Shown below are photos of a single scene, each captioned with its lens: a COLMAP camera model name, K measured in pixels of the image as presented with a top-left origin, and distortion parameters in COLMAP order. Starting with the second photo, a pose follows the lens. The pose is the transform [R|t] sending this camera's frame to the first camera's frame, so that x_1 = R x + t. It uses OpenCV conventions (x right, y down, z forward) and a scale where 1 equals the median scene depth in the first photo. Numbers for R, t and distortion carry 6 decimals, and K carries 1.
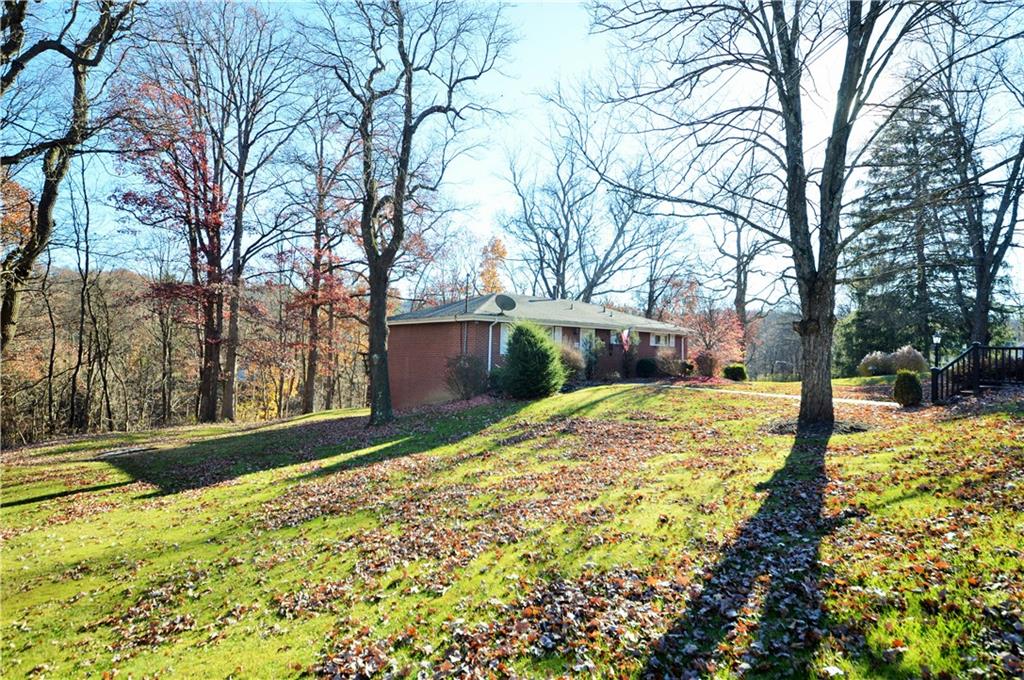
lens RADIAL K [[553.1, 0, 512.0], [0, 553.1, 340.0], [0, 0, 1]] dist [0.038920, -0.039515]
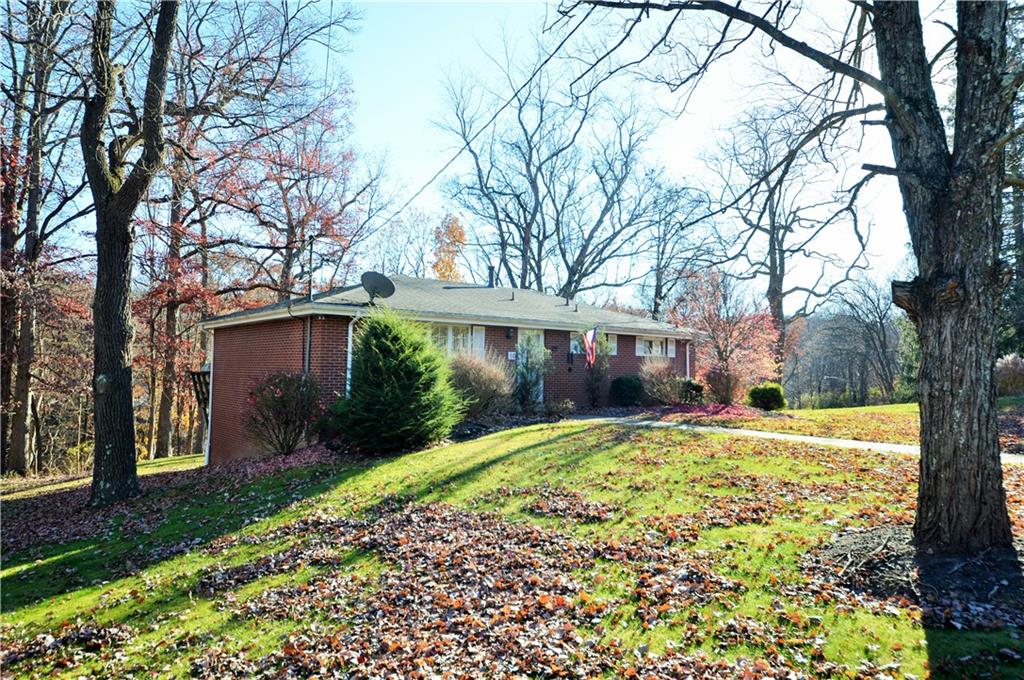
lens RADIAL K [[653.1, 0, 512.0], [0, 653.1, 340.0], [0, 0, 1]] dist [0.000144, -0.000304]
pose [[0.999957, -0.009289, 0.000016, 0.108754], [0.009287, 0.999735, -0.021051, 0.006545], [0.000179, 0.021051, 0.999778, 0.248684]]
